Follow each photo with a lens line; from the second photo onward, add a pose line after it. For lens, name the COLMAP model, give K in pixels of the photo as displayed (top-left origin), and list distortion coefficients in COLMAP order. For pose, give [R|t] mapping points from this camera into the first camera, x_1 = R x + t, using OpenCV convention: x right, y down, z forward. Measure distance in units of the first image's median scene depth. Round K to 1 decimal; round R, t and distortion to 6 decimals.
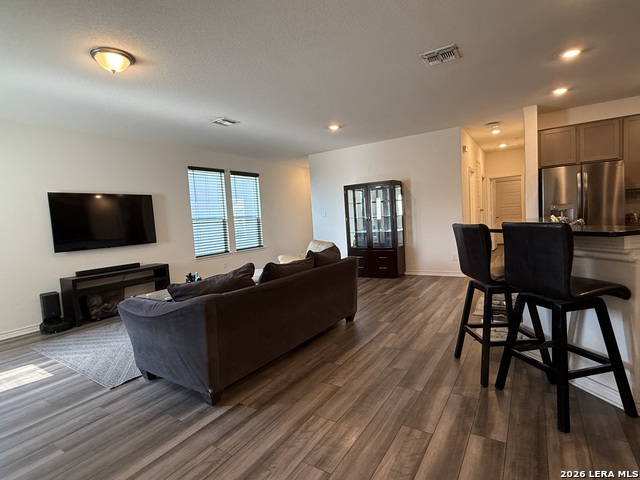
lens RADIAL K [[329.1, 0, 318.8], [0, 329.1, 241.7], [0, 0, 1]] dist [-0.002401, 0.001301]
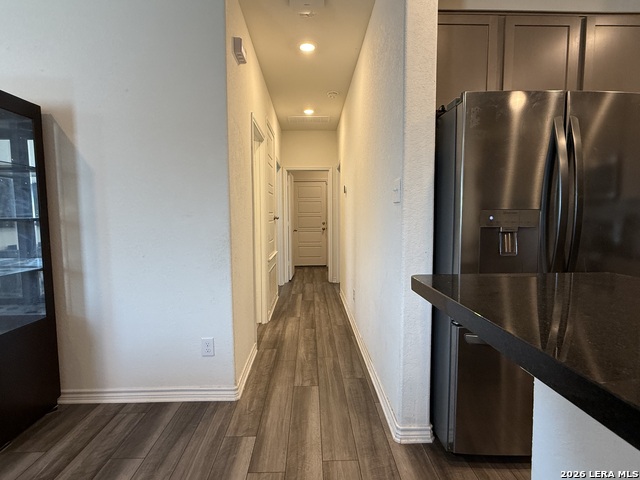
lens RADIAL K [[329.1, 0, 318.8], [0, 329.1, 241.7], [0, 0, 1]] dist [-0.002401, 0.001301]
pose [[0.825830, 0.017445, 0.563649, 0.479623], [-0.007165, 0.999765, -0.020444, -0.090229], [-0.563873, 0.012845, 0.825762, 0.990130]]
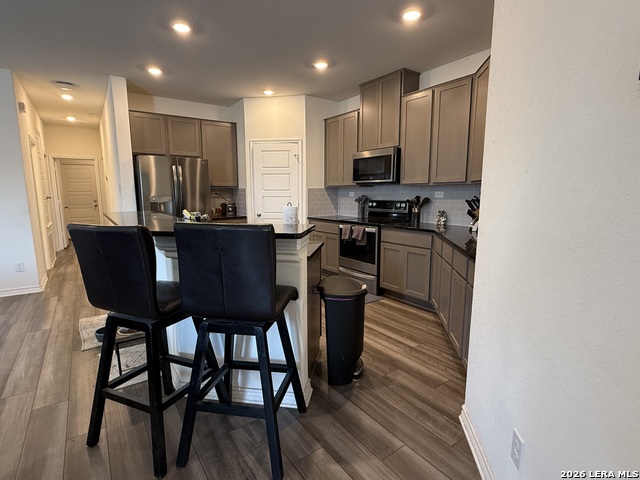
lens RADIAL K [[329.1, 0, 318.8], [0, 329.1, 241.7], [0, 0, 1]] dist [-0.002401, 0.001301]
pose [[0.373084, -0.074348, 0.924814, 0.032428], [0.045468, 0.997052, 0.061813, -0.026410], [-0.926683, 0.018988, 0.375365, 0.269203]]
